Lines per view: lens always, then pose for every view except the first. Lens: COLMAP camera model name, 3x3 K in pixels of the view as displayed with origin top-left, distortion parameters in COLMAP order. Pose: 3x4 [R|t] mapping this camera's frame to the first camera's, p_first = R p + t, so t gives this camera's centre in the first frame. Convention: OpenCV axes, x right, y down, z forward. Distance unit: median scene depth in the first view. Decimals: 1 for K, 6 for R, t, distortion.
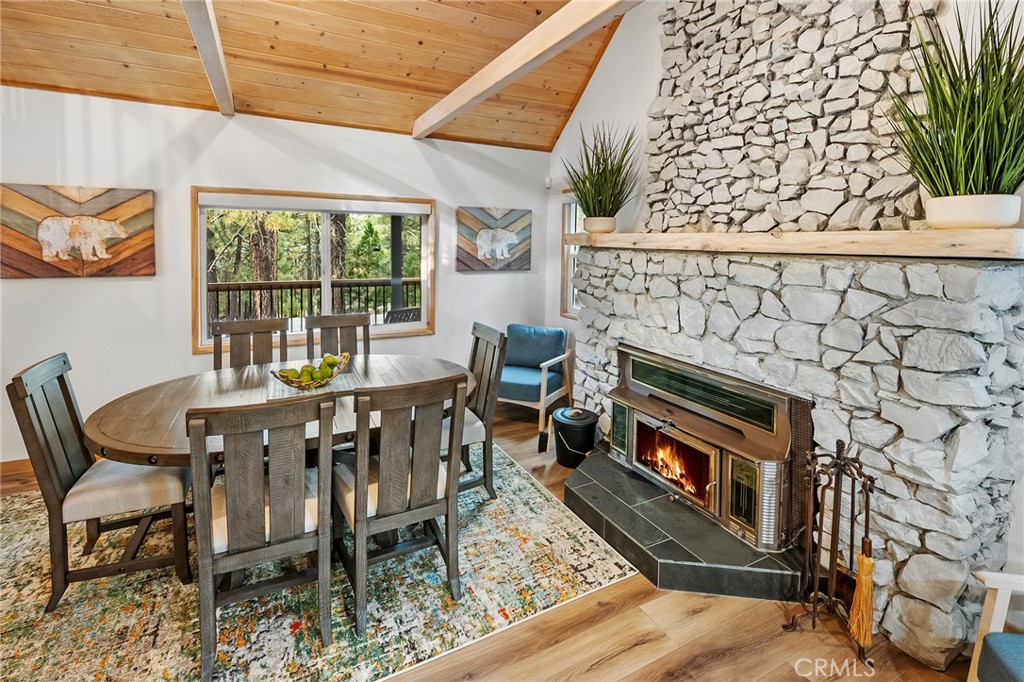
lens RADIAL K [[480.5, 0, 523.1], [0, 480.5, 264.4], [0, 0, 1]] dist [-0.000171, -0.000593]
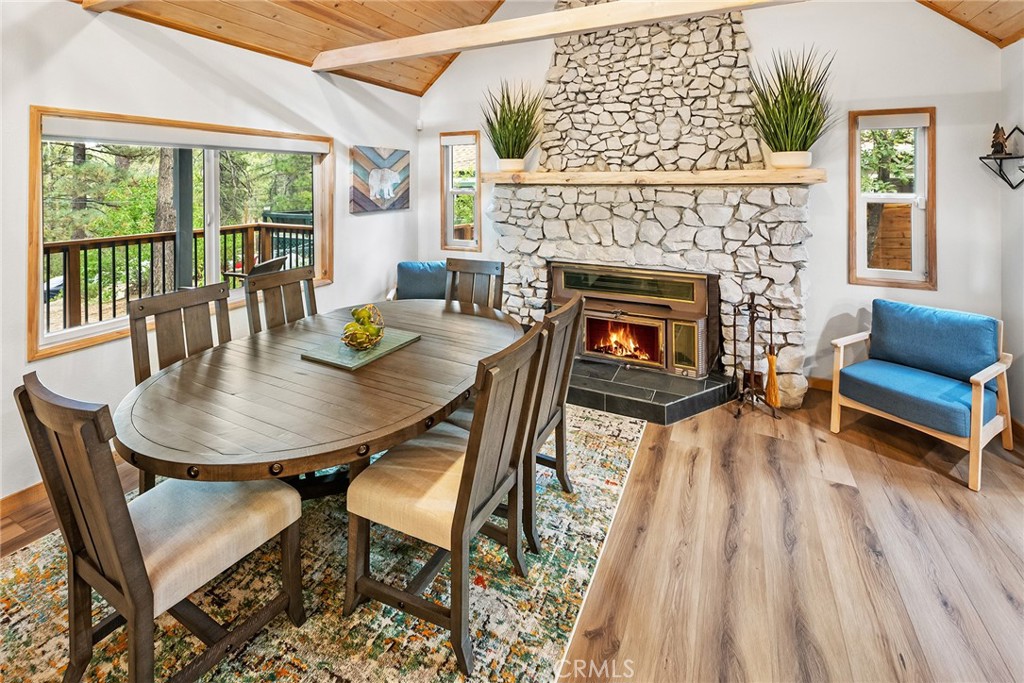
lens RADIAL K [[453.2, 0, 520.8], [0, 453.2, 178.6], [0, 0, 1]] dist [0.000444, 0.000361]
pose [[0.801817, -0.016278, 0.597348, -0.670124], [0.045356, 0.998403, -0.033675, -0.014232], [-0.595846, 0.054094, 0.801275, 0.125798]]
